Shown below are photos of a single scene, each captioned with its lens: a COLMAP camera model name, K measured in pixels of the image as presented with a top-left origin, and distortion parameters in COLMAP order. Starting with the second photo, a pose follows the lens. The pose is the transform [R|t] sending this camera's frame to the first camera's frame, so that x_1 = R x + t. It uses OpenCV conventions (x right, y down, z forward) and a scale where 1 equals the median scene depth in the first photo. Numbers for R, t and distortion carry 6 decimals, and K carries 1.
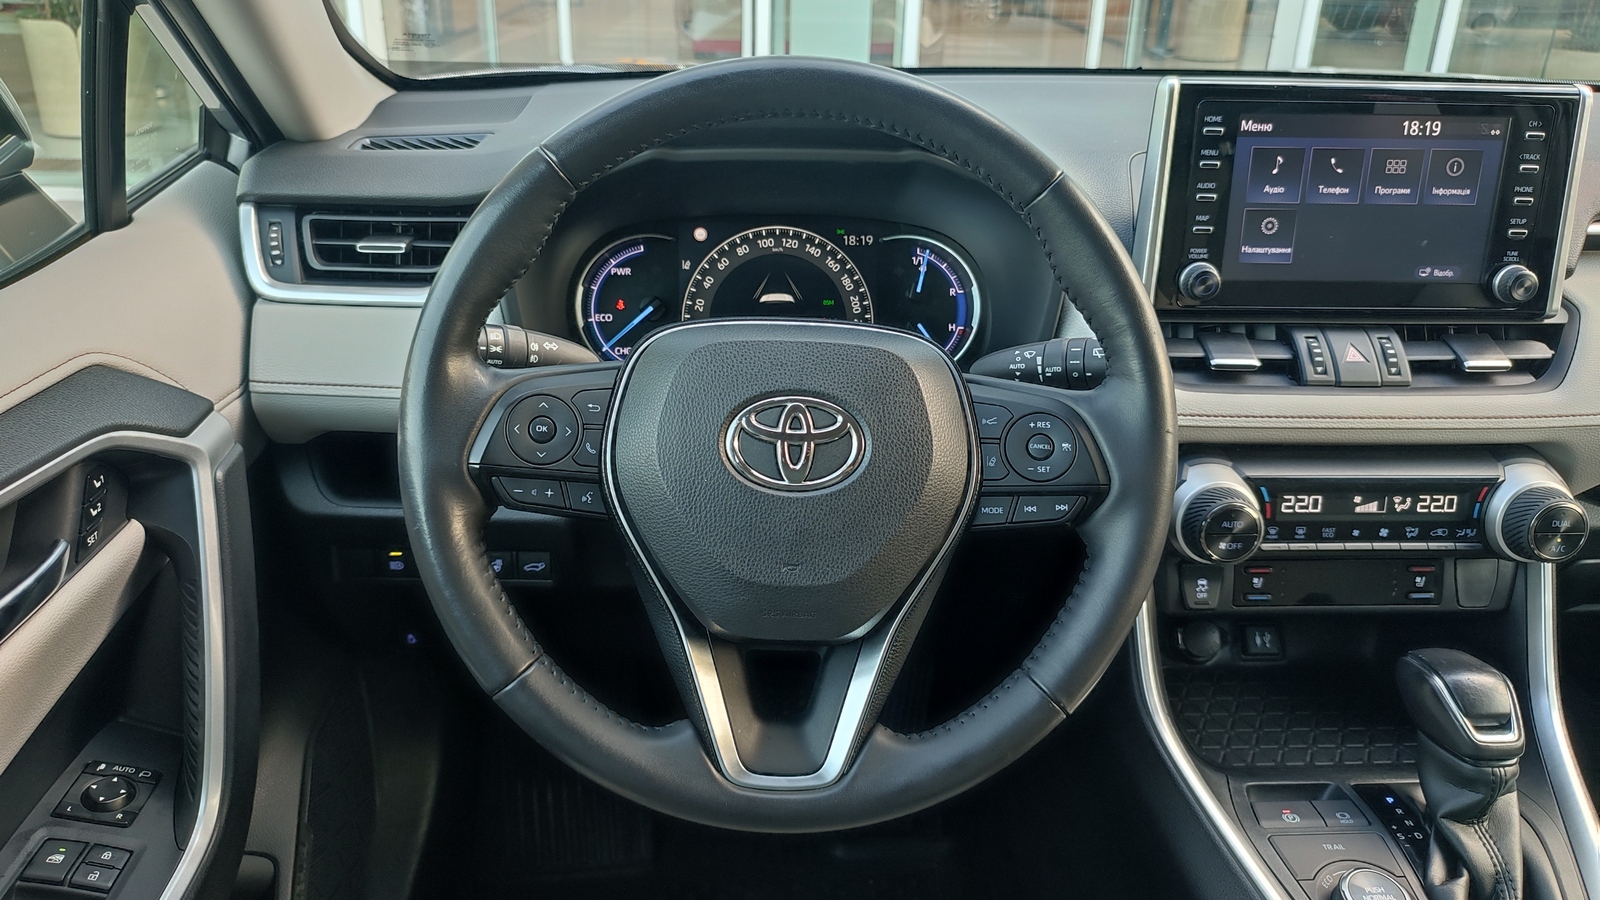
lens RADIAL K [[1209.1, 0, 799.3], [0, 1209.1, 469.8], [0, 0, 1]] dist [0.049403, -0.047173]
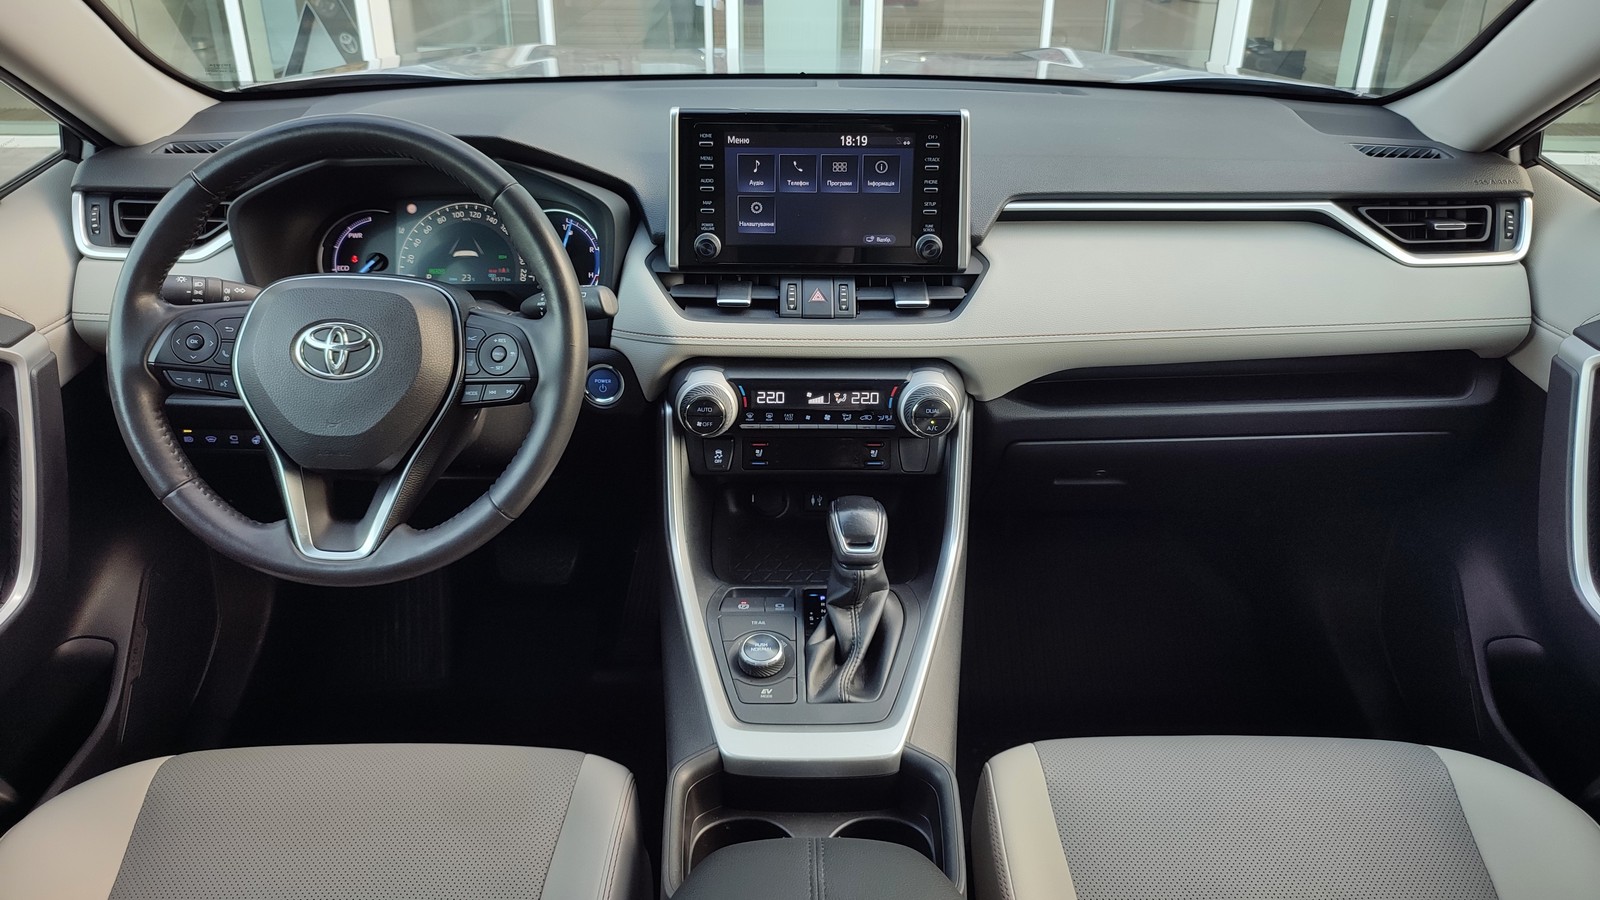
lens RADIAL K [[1225.0, 0, 798.7], [0, 1225.0, 424.1], [0, 0, 1]] dist [0.049242, -0.001088]
pose [[0.997755, 0.006406, -0.066664, 0.538698], [-0.005222, 0.999826, 0.017911, 0.032814], [0.066767, -0.017522, 0.997615, -0.470186]]
